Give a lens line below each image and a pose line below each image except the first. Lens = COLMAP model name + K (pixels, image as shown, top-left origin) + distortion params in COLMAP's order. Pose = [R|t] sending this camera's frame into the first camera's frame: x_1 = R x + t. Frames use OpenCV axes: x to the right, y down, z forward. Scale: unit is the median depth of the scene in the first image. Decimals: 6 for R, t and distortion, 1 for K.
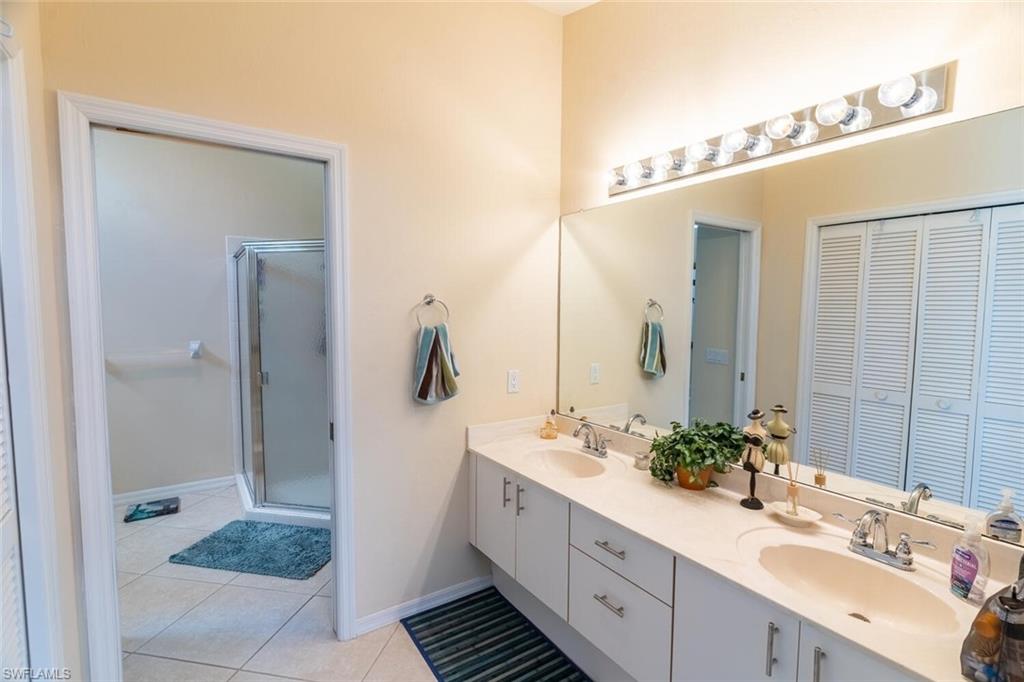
lens RADIAL K [[487.3, 0, 513.8], [0, 487.3, 342.8], [0, 0, 1]] dist [0.002272, -0.000106]
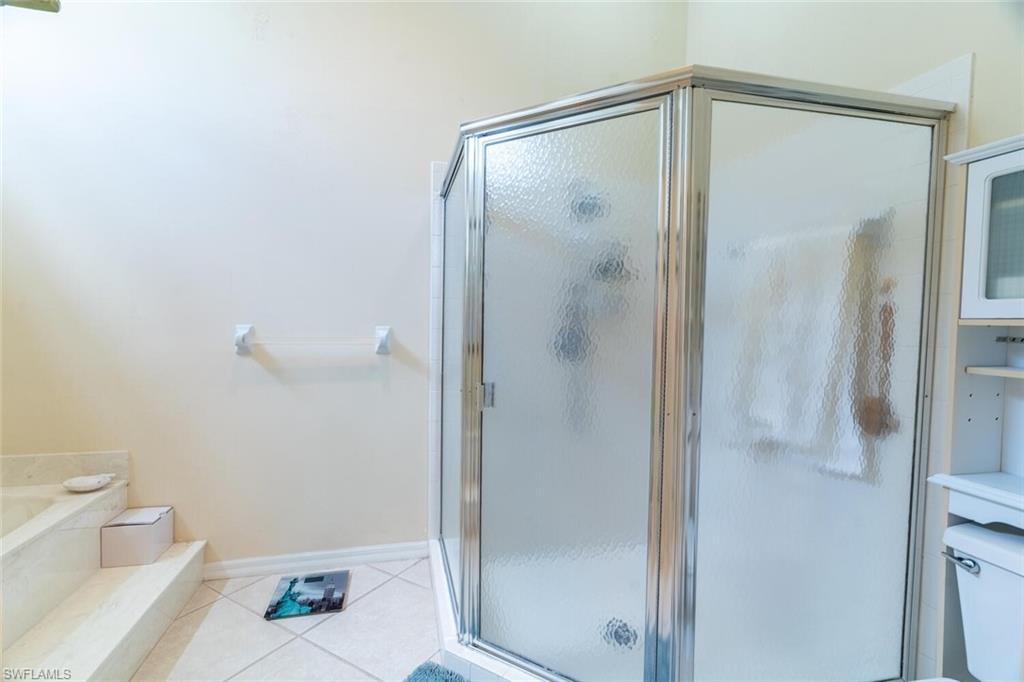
lens RADIAL K [[487.3, 0, 510.8], [0, 487.3, 338.3], [0, 0, 1]] dist [0.002272, -0.000106]
pose [[0.935936, 0.024771, -0.351298, -0.259680], [-0.037299, 0.998885, -0.028940, 0.023137], [0.350189, 0.040189, 0.935816, 0.441611]]
